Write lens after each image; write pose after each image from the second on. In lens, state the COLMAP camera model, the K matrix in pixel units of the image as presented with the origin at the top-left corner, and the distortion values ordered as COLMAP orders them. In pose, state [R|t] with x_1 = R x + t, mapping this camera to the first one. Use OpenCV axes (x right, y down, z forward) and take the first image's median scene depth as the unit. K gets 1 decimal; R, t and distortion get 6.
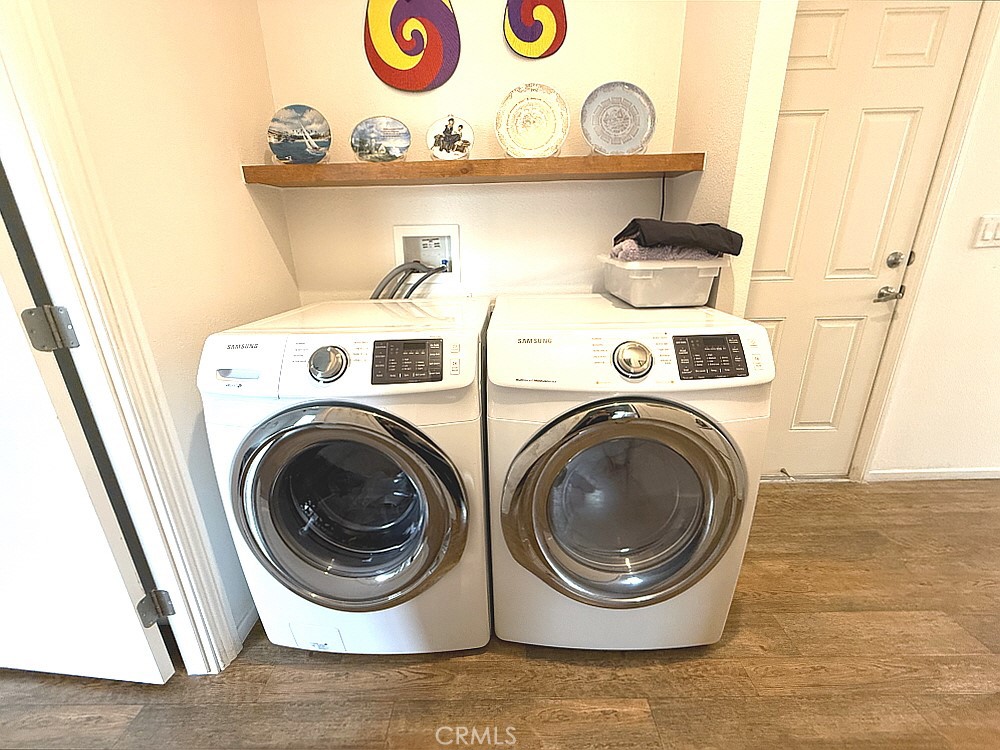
lens RADIAL K [[397.9, 0, 500.0], [0, 397.9, 375.0], [0, 0, 1]] dist [-0.007245, -0.000052]
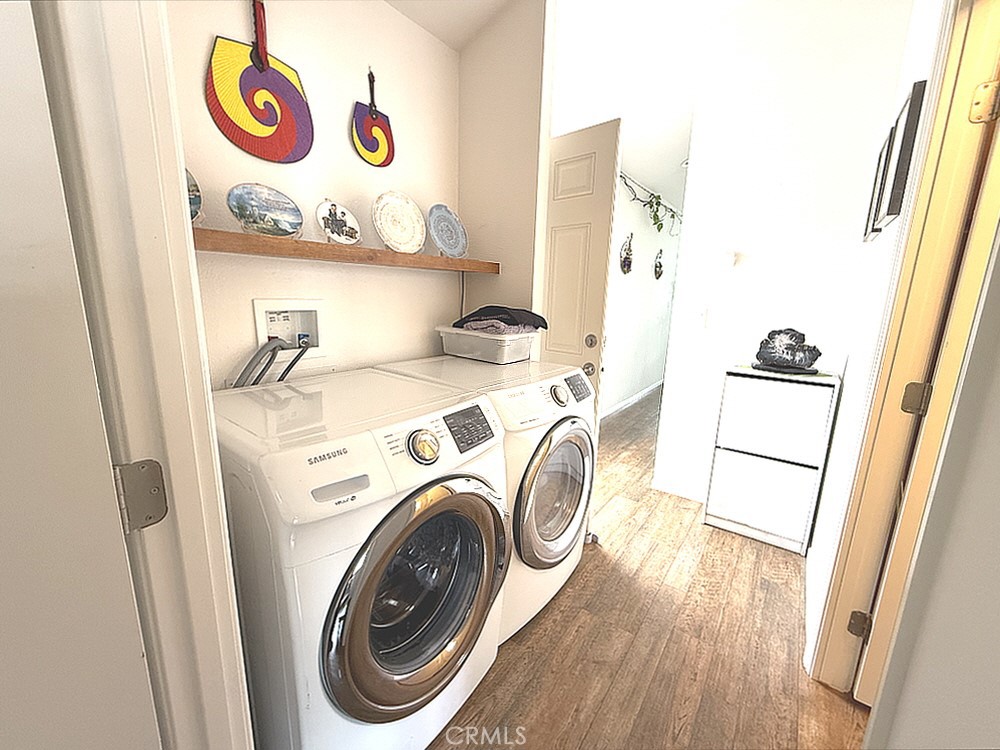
lens RADIAL K [[397.9, 0, 500.0], [0, 397.9, 375.0], [0, 0, 1]] dist [-0.007245, -0.000052]
pose [[0.598216, -0.122418, 0.791929, -0.739058], [0.212855, 0.977035, -0.009757, -0.105914], [-0.772548, 0.174403, 0.610535, 0.105931]]
